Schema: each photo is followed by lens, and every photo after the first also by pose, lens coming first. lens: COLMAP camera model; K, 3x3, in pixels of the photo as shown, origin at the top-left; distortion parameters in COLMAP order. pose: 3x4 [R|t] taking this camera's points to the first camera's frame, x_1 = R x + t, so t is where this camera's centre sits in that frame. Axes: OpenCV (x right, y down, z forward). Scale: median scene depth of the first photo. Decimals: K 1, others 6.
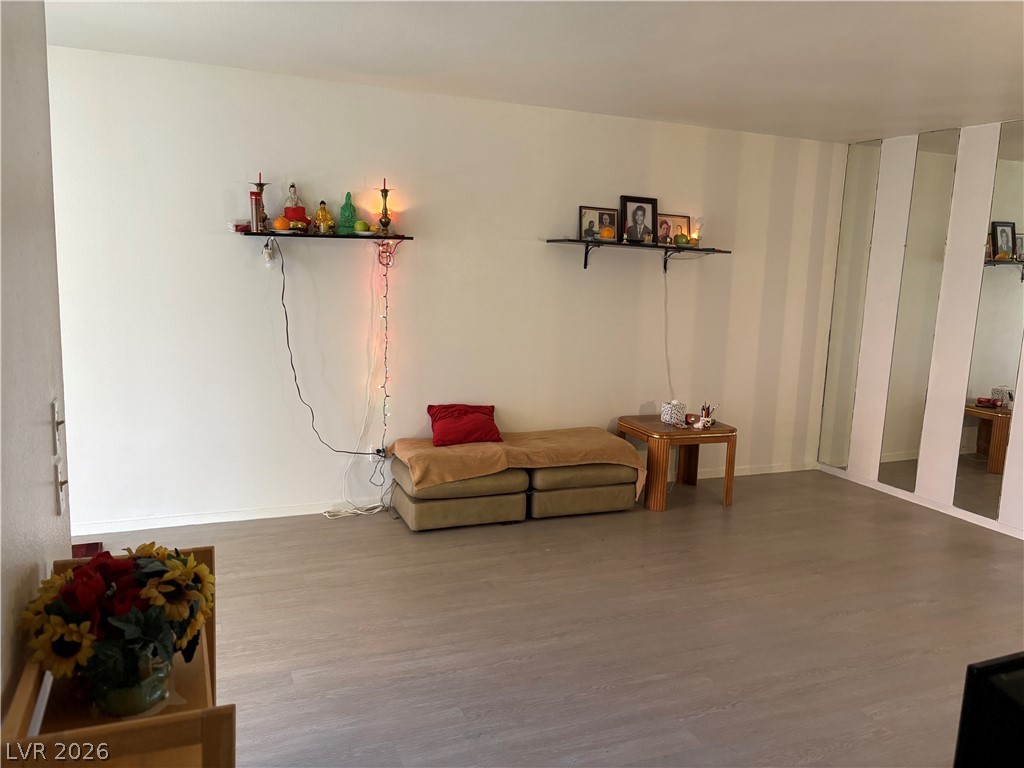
lens RADIAL K [[778.9, 0, 511.7], [0, 778.9, 386.7], [0, 0, 1]] dist [0.041016, -0.034782]
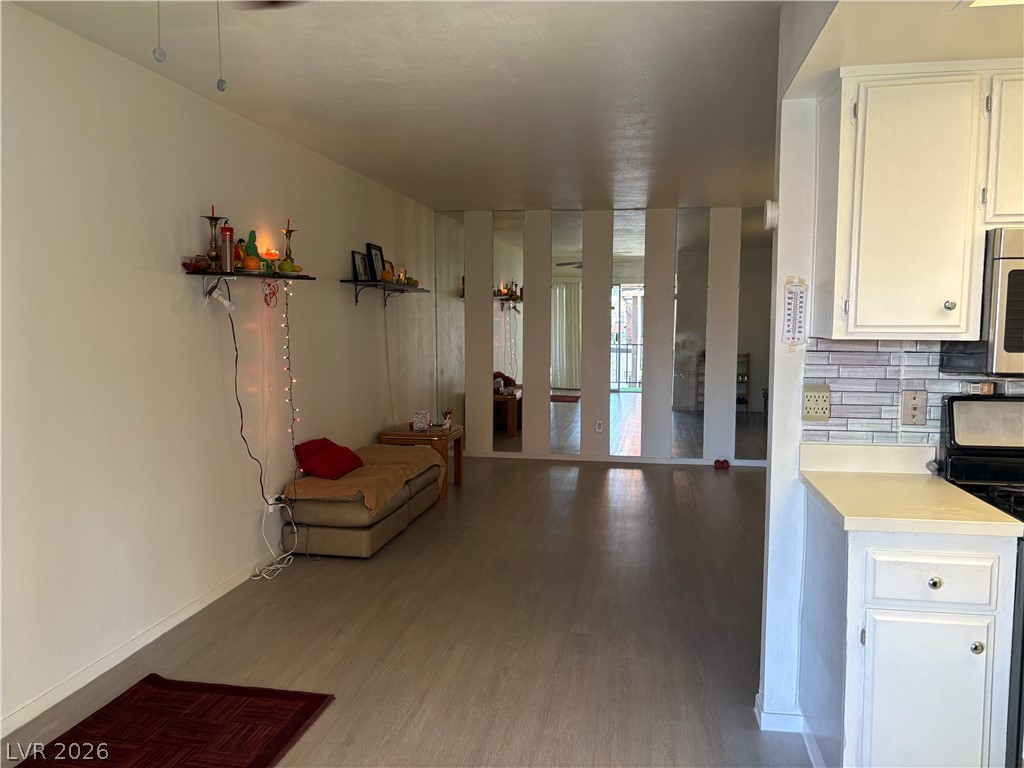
lens RADIAL K [[778.9, 0, 519.5], [0, 778.9, 388.9], [0, 0, 1]] dist [0.041016, -0.034782]
pose [[0.534971, -0.111834, 0.837436, -0.769086], [0.148974, 0.988156, 0.036793, -0.040971], [-0.831633, 0.105073, 0.545295, 0.211347]]
